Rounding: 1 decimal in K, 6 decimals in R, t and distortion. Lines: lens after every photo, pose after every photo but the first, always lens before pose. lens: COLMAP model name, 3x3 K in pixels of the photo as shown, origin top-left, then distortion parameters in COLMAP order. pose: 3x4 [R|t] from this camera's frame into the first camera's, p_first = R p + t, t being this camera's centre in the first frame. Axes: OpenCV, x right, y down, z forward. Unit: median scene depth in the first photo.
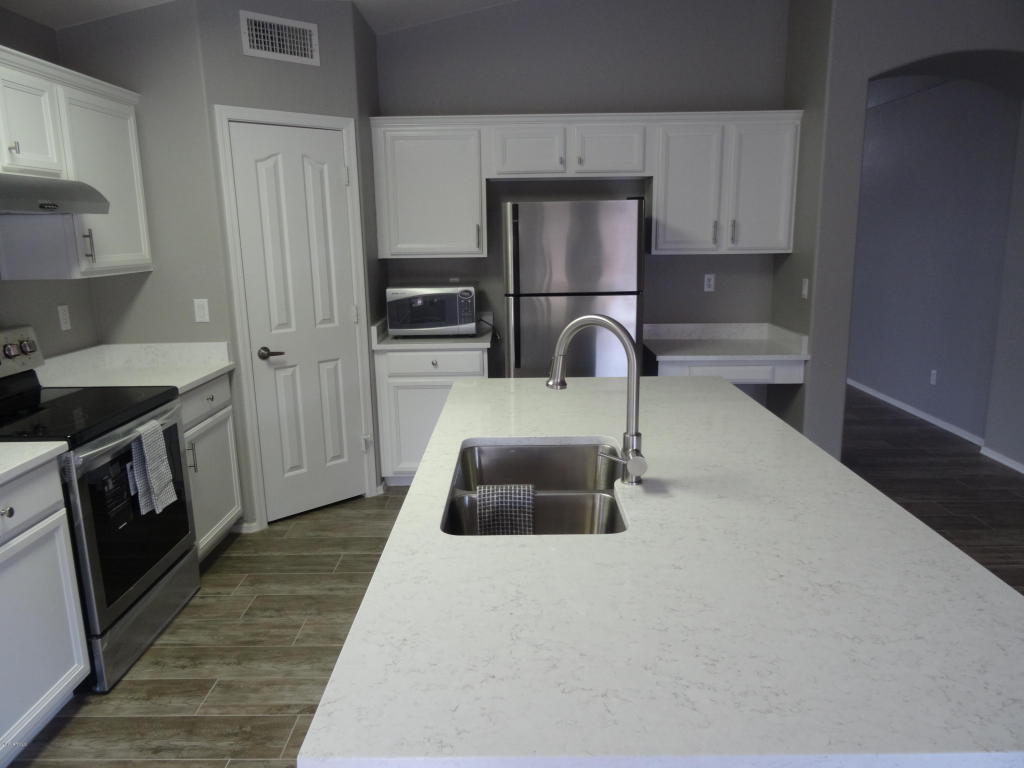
lens RADIAL K [[734.5, 0, 513.1], [0, 734.5, 386.0], [0, 0, 1]] dist [-0.001791, -0.000966]
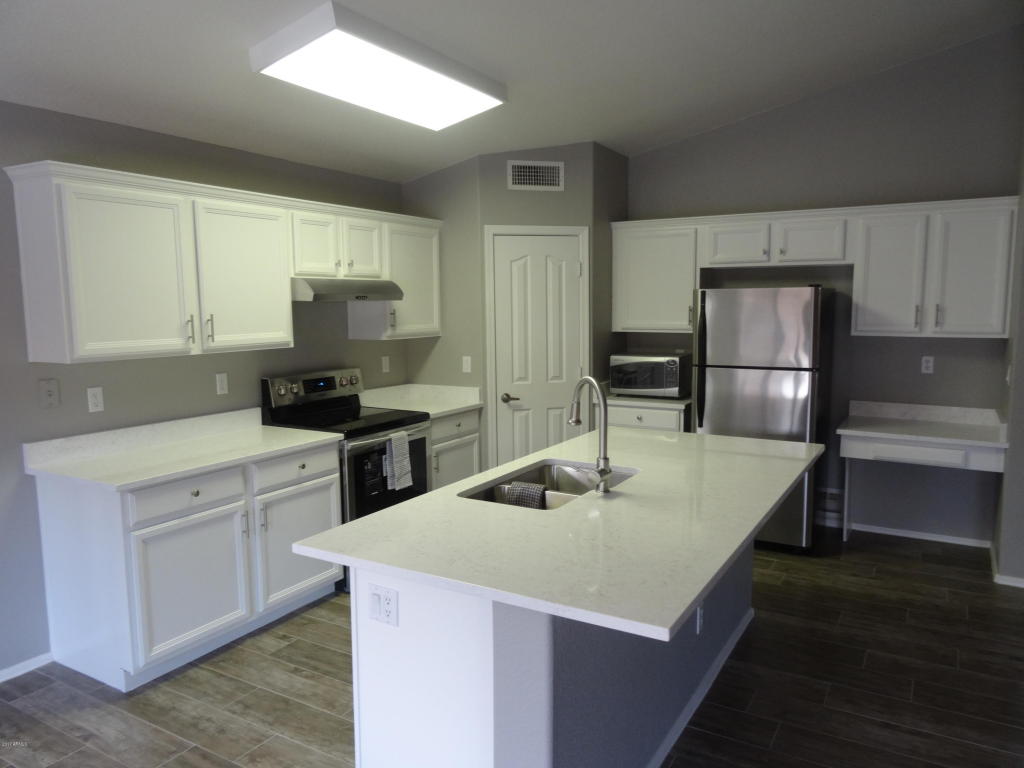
lens RADIAL K [[734.5, 0, 511.2], [0, 734.5, 386.7], [0, 0, 1]] dist [-0.001791, -0.000966]
pose [[0.863632, 0.066049, -0.499777, 0.341758], [-0.110470, 0.992080, -0.059786, 0.014920], [0.491869, 0.106844, 0.864089, -0.177022]]
